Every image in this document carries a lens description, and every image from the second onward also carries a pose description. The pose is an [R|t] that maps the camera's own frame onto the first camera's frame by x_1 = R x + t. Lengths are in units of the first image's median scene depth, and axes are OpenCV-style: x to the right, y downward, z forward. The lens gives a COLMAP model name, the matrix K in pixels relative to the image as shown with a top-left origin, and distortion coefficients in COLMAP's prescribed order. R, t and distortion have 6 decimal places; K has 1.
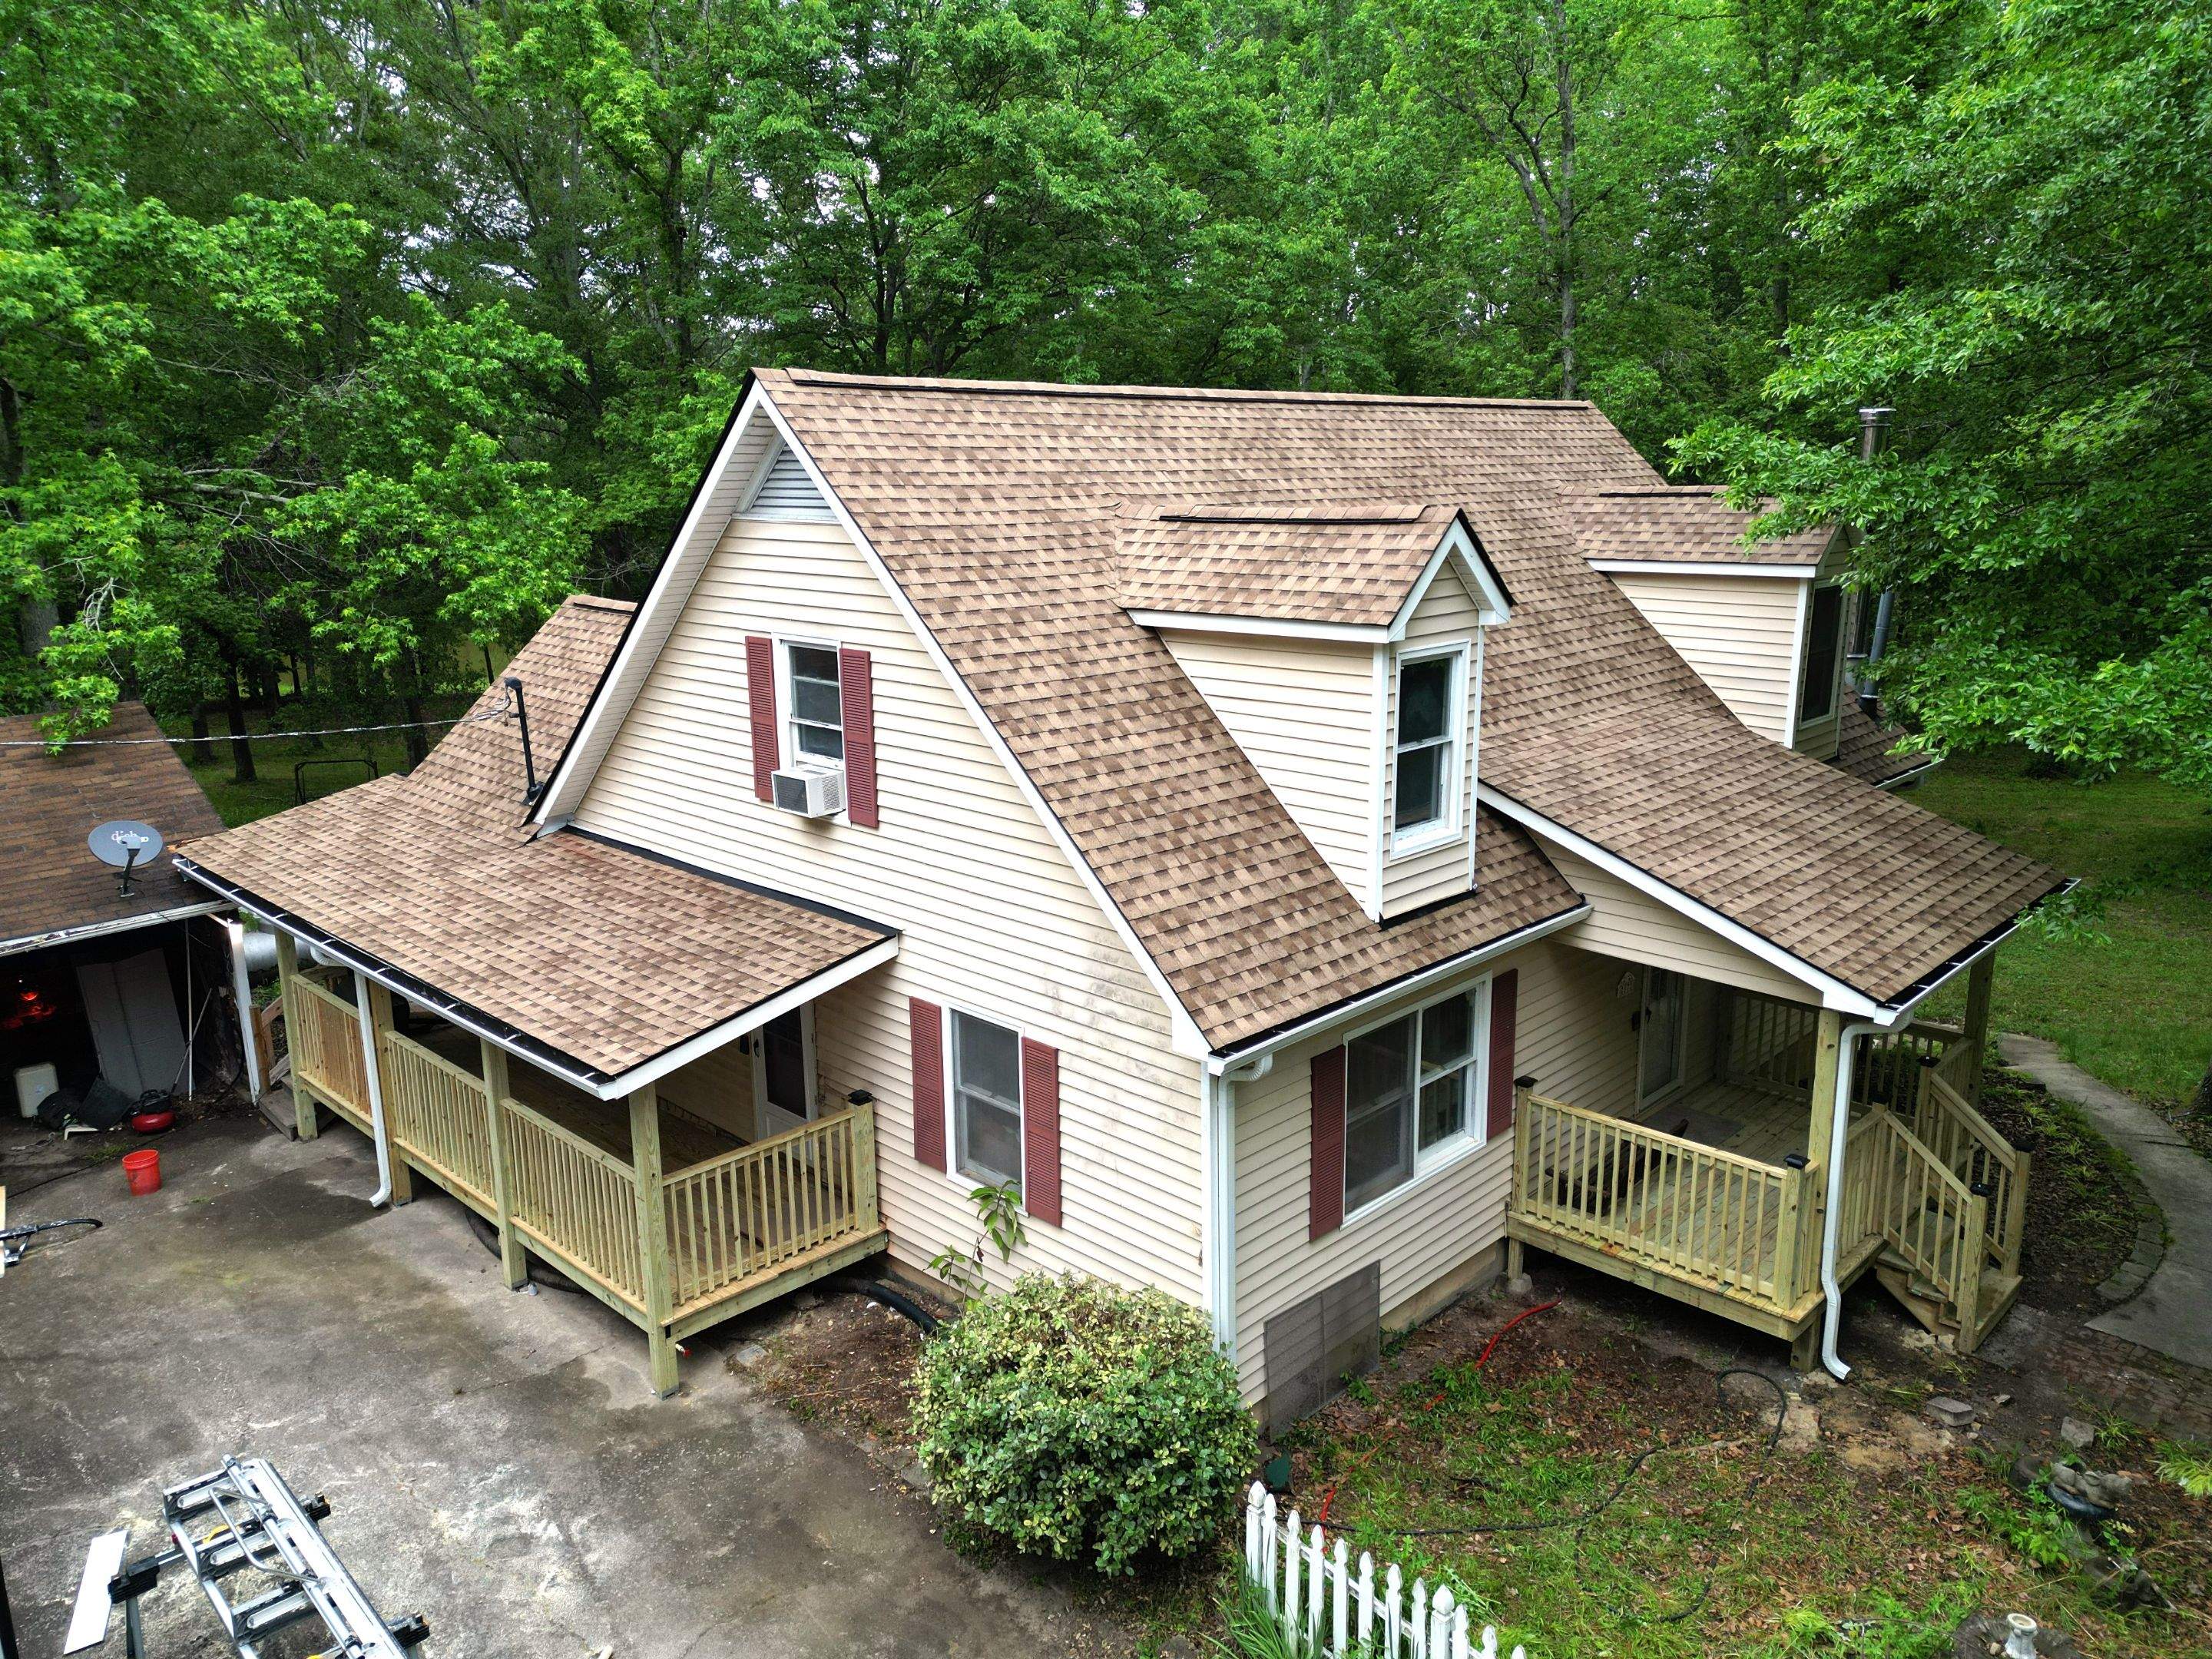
lens RADIAL K [[1598.4, 0, 1091.1], [0, 1598.4, 825.0], [0, 0, 1]] dist [0.028692, 0.003382]
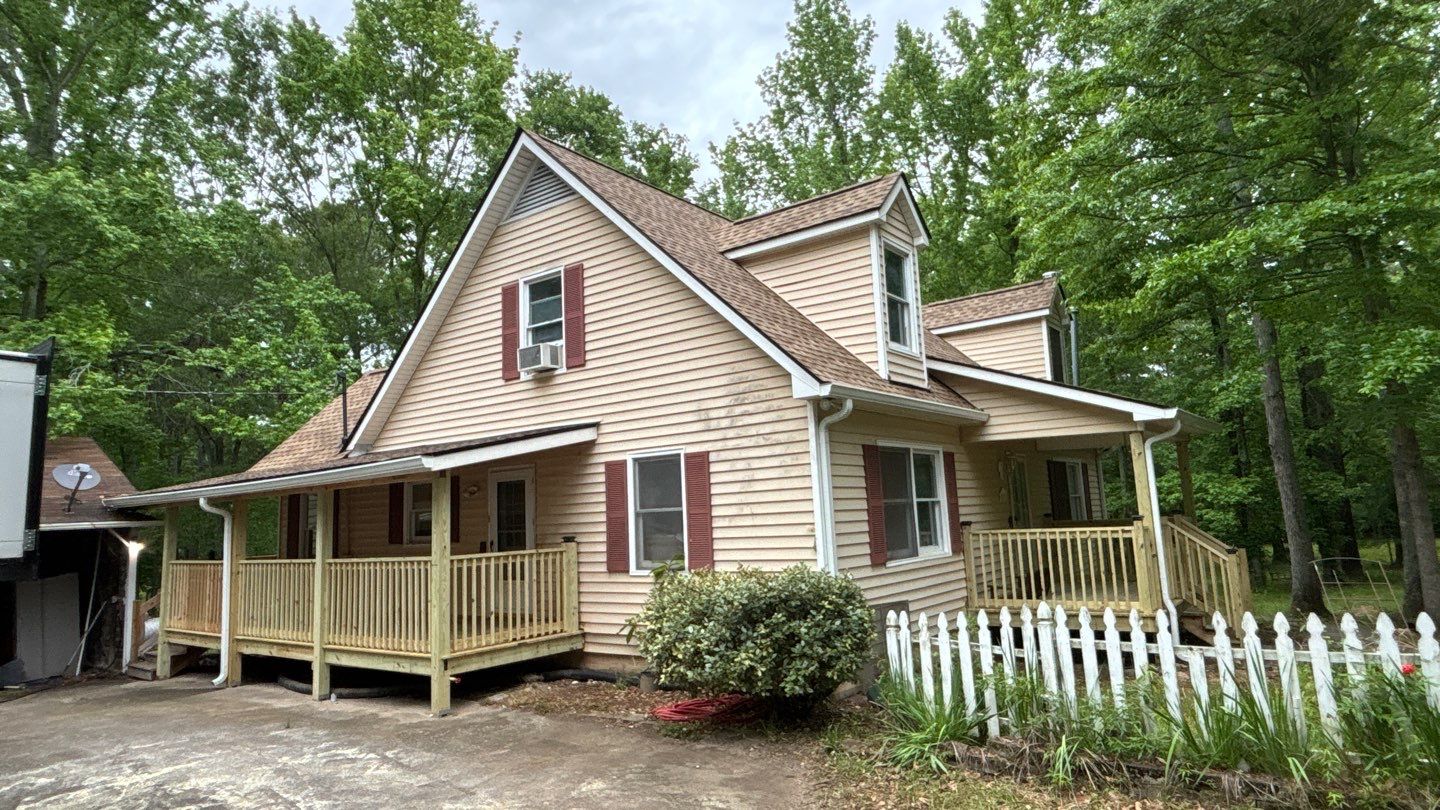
lens RADIAL K [[864.2, 0, 713.5], [0, 864.2, 396.7], [0, 0, 1]] dist [-0.000139, -0.010191]
pose [[0.990638, -0.008038, 0.136278, -0.121971], [0.057746, 0.929229, -0.364963, 0.369394], [-0.123700, 0.369416, 0.920994, 0.151773]]
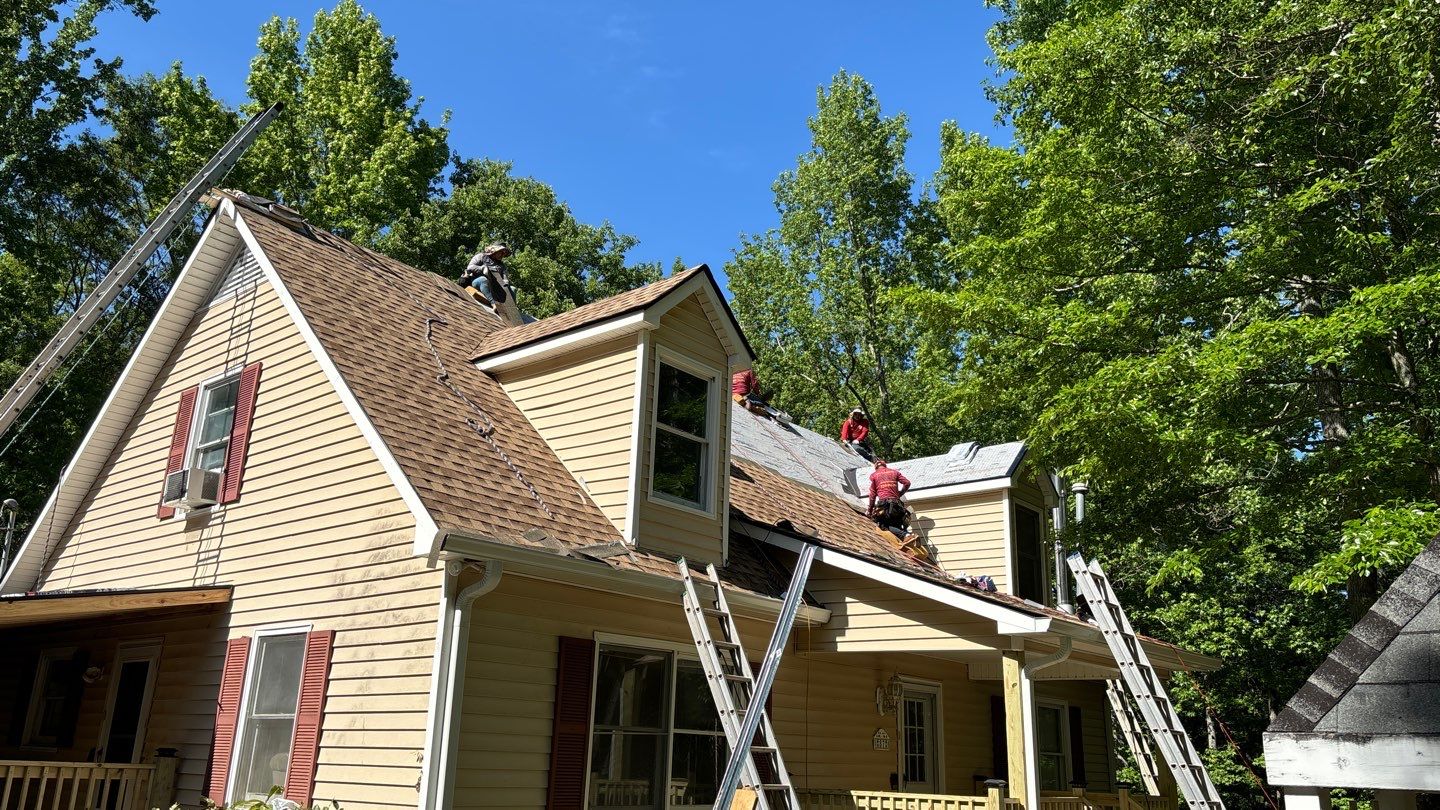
lens RADIAL K [[1115.4, 0, 727.4], [0, 1115.4, 409.9], [0, 0, 1]] dist [0.034209, 0.002309]
pose [[0.995159, 0.071939, 0.066954, 0.169675], [-0.027386, 0.857303, -0.514084, 0.362844], [-0.094383, 0.509762, 0.855123, 0.204626]]
